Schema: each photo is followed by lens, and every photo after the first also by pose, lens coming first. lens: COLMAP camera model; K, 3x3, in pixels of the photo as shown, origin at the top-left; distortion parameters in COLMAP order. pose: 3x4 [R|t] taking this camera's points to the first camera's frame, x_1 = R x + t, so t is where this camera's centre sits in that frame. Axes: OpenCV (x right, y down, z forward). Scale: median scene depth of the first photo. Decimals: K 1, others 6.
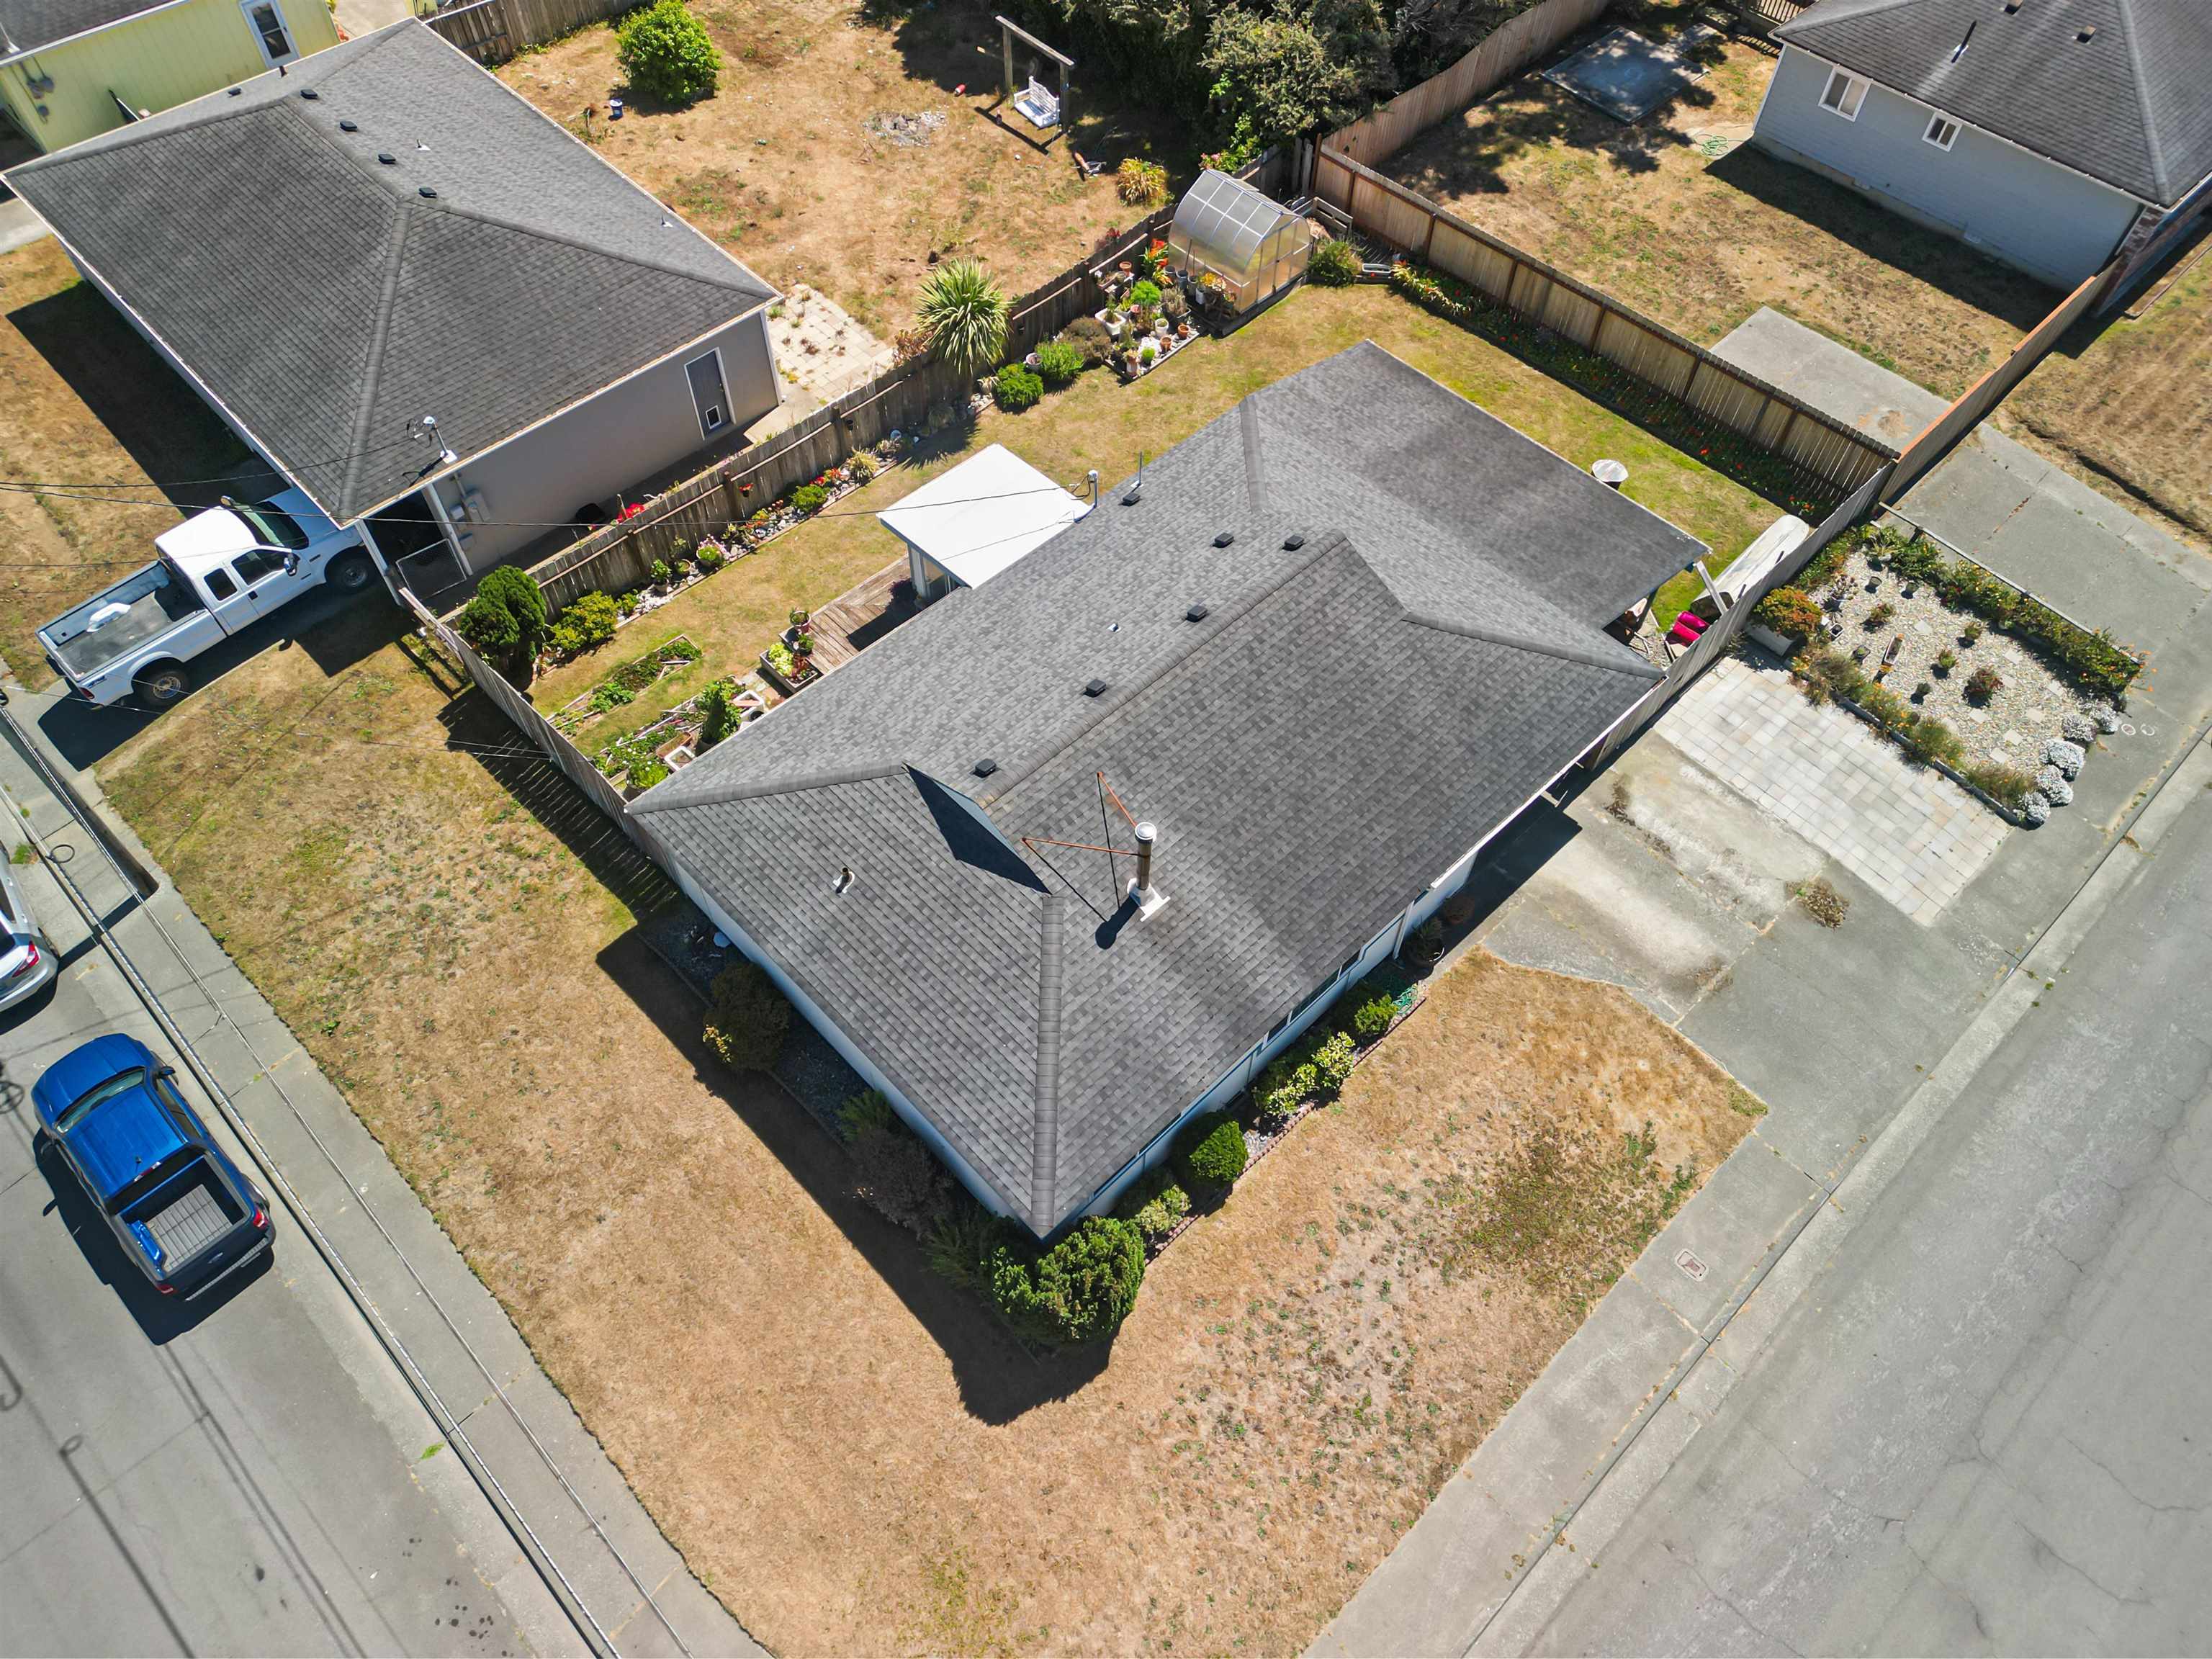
lens RADIAL K [[1540.3, 0, 1107.9], [0, 1540.3, 820.0], [0, 0, 1]] dist [0.081792, -0.077773]
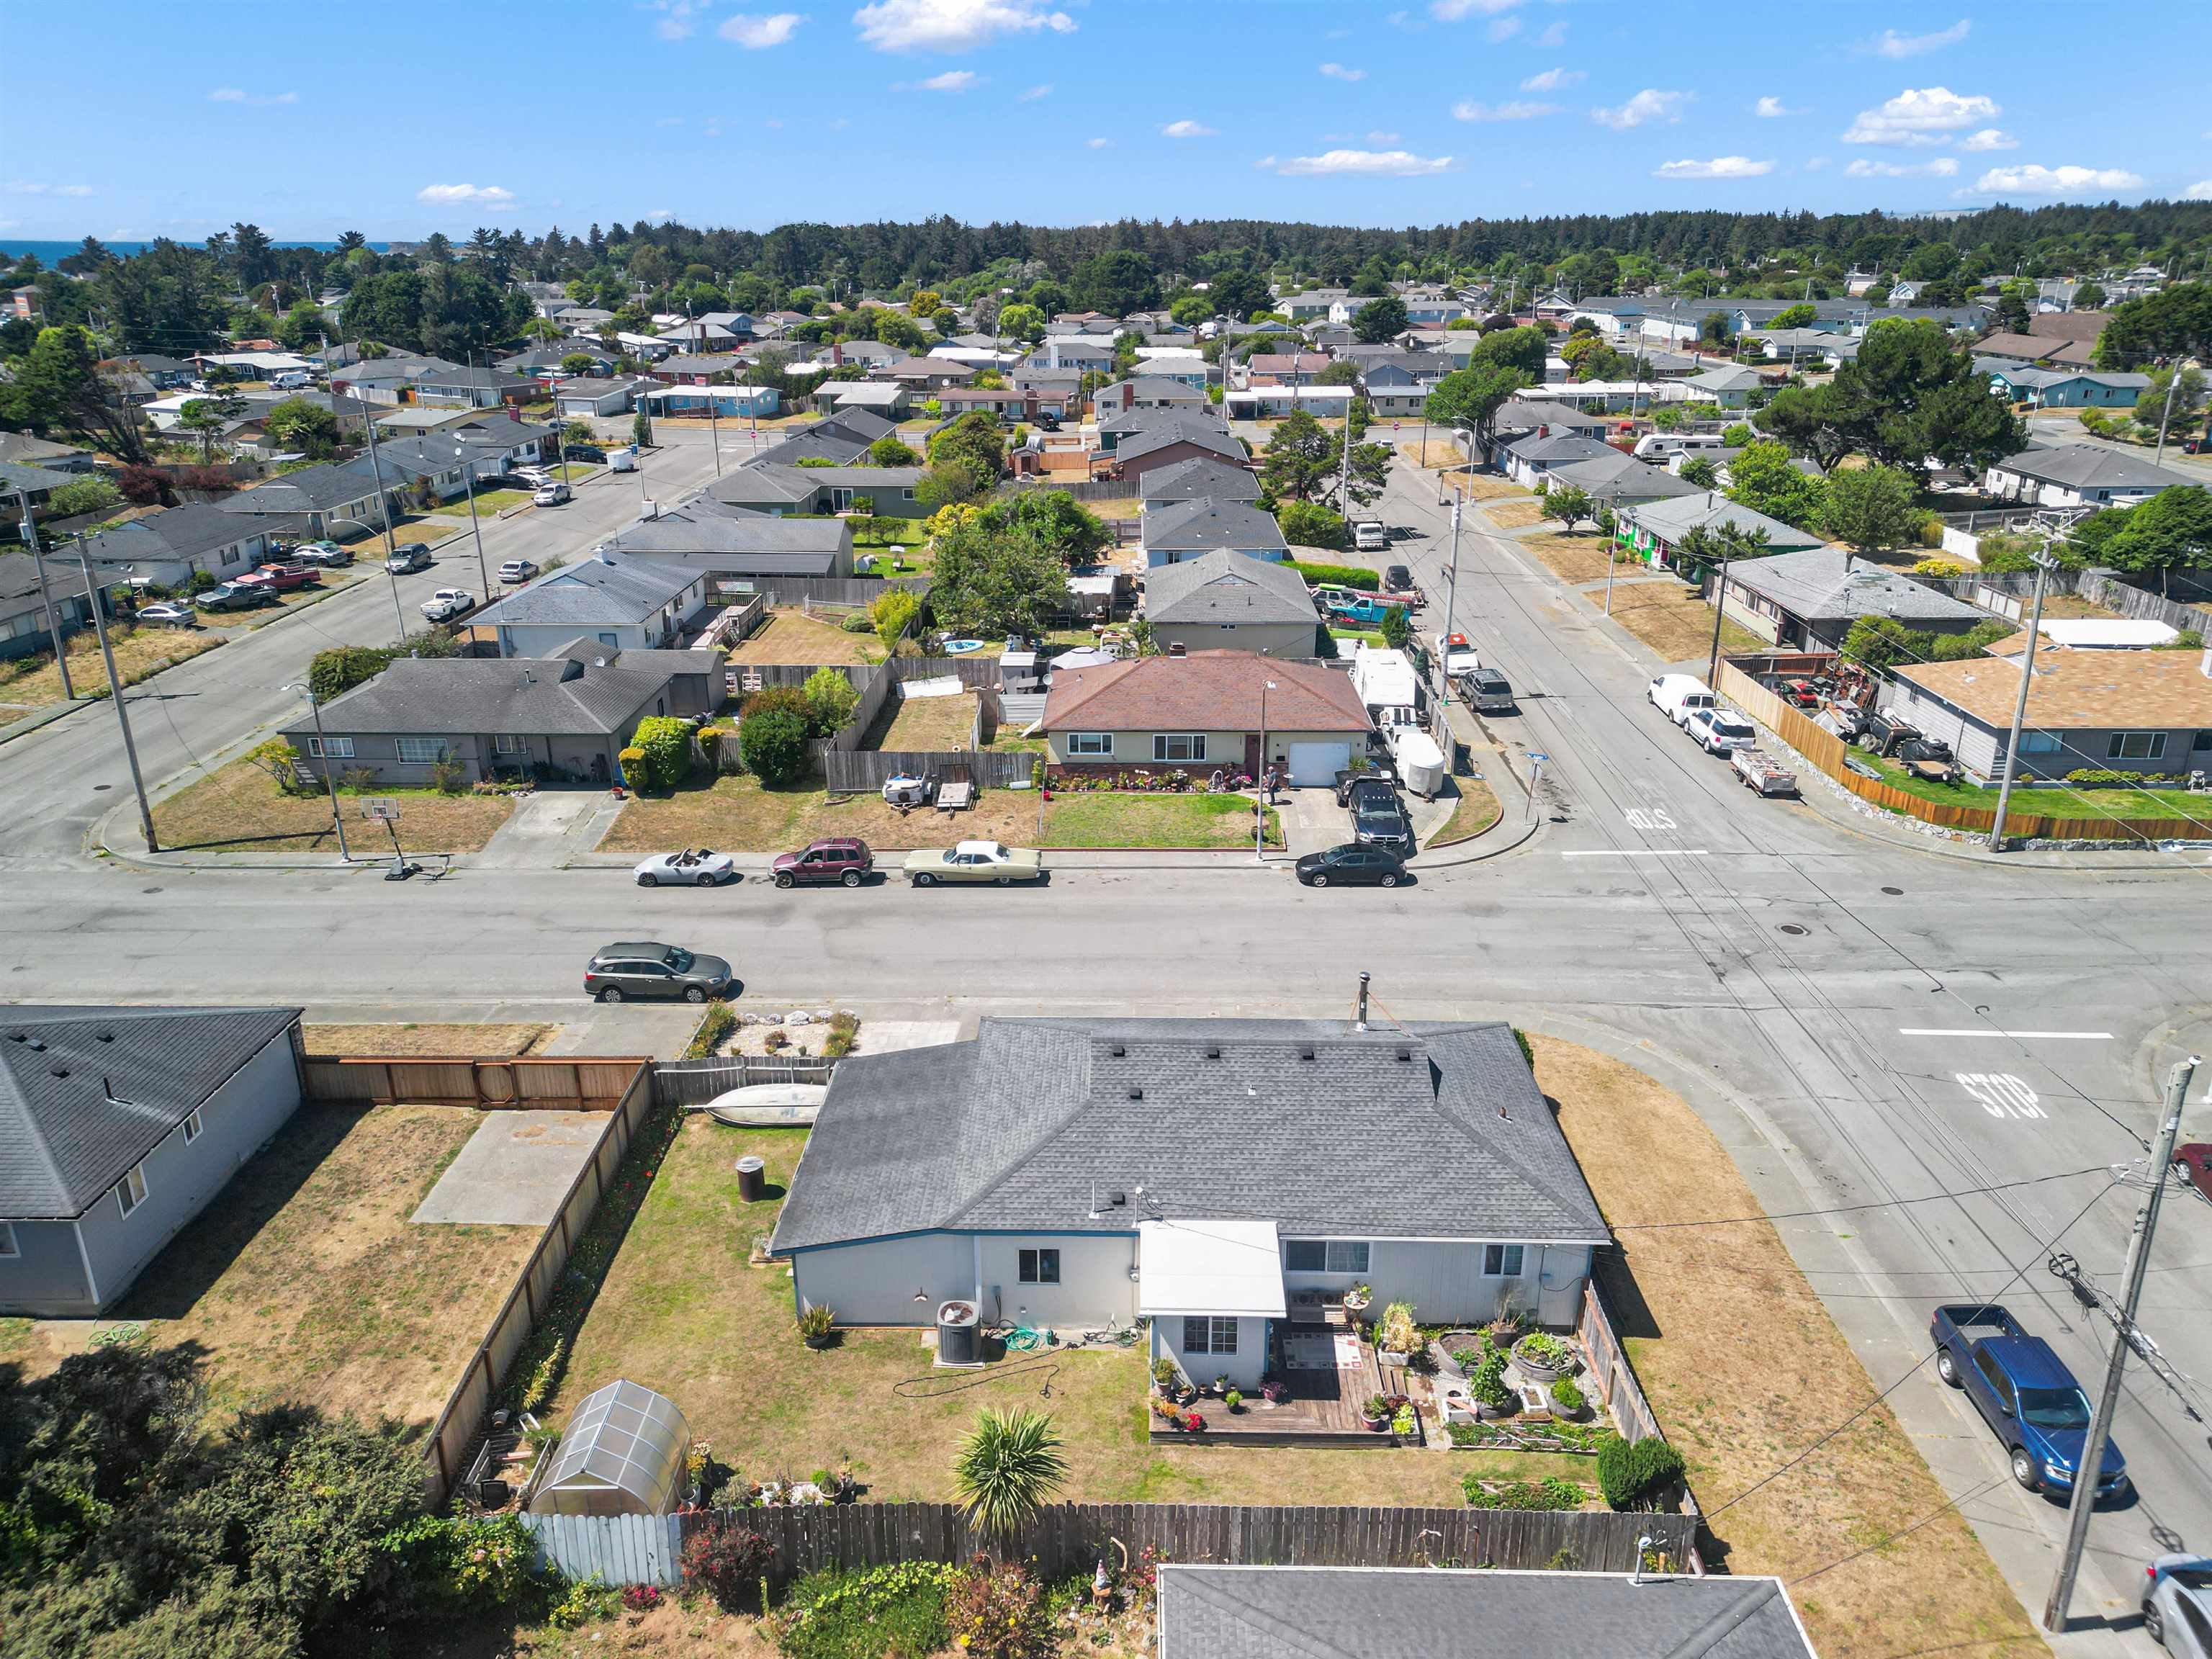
lens RADIAL K [[1540.3, 0, 1105.1], [0, 1540.3, 818.4], [0, 0, 1]] dist [0.081792, -0.077773]
pose [[-0.704369, -0.260140, 0.660448, -0.689169], [0.576366, 0.333485, 0.746050, -1.199370], [-0.414327, 0.906154, -0.084960, 0.832269]]
